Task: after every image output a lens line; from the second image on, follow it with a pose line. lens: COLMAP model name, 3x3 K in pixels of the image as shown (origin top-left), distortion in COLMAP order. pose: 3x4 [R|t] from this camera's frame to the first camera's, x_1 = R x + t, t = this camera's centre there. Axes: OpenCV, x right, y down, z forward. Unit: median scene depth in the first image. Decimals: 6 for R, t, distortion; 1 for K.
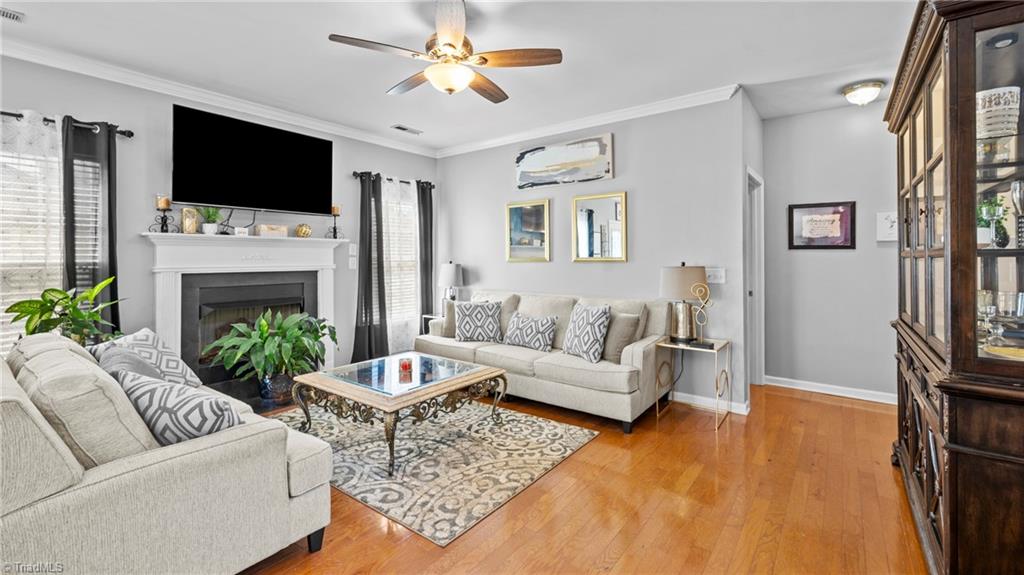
lens RADIAL K [[436.2, 0, 516.9], [0, 436.2, 259.1], [0, 0, 1]] dist [-0.003065, -0.000135]
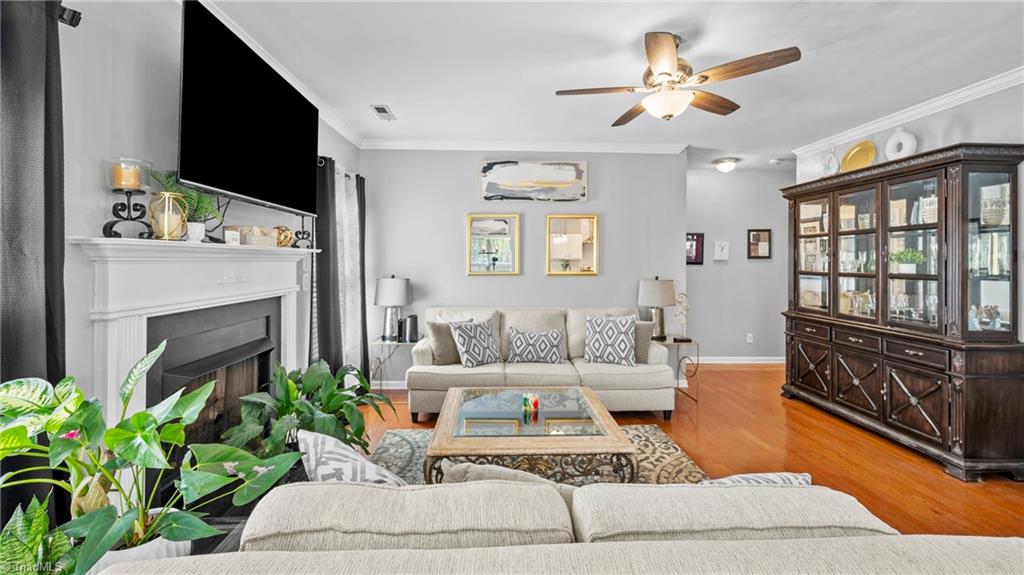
lens RADIAL K [[417.4, 0, 517.2], [0, 417.4, 262.4], [0, 0, 1]] dist [-0.003468, -0.001091]
pose [[0.769884, 0.003233, 0.638176, -0.650287], [-0.006599, 0.999974, 0.002894, -0.031972], [-0.638150, -0.006440, 0.769885, 0.300358]]
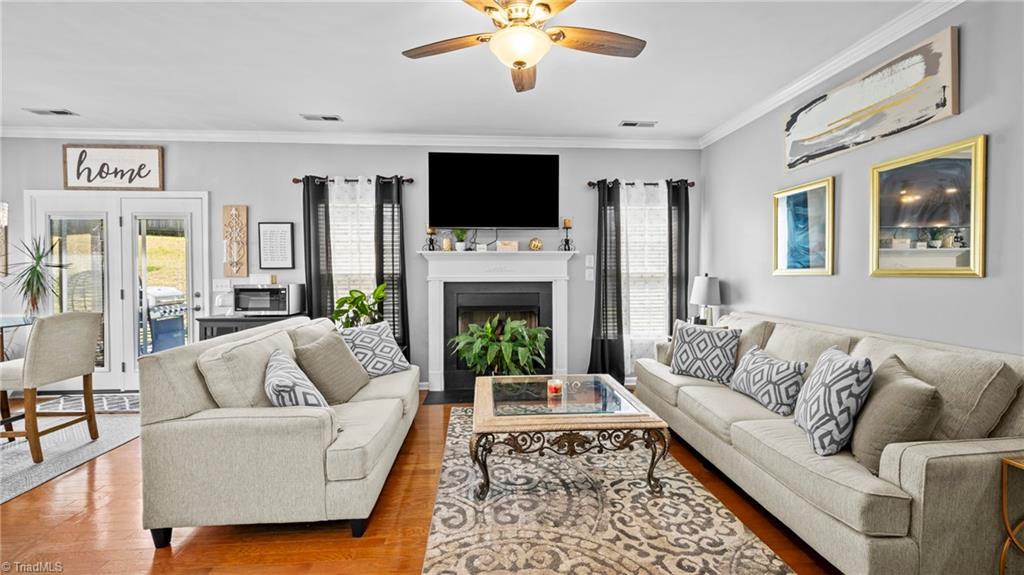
lens RADIAL K [[417.4, 0, 513.3], [0, 417.4, 284.5], [0, 0, 1]] dist [-0.003468, -0.001091]
pose [[0.651282, 0.025751, -0.758399, 0.274516], [-0.000326, 0.999433, 0.033656, -0.001181], [0.758836, -0.021672, 0.650921, 0.297888]]
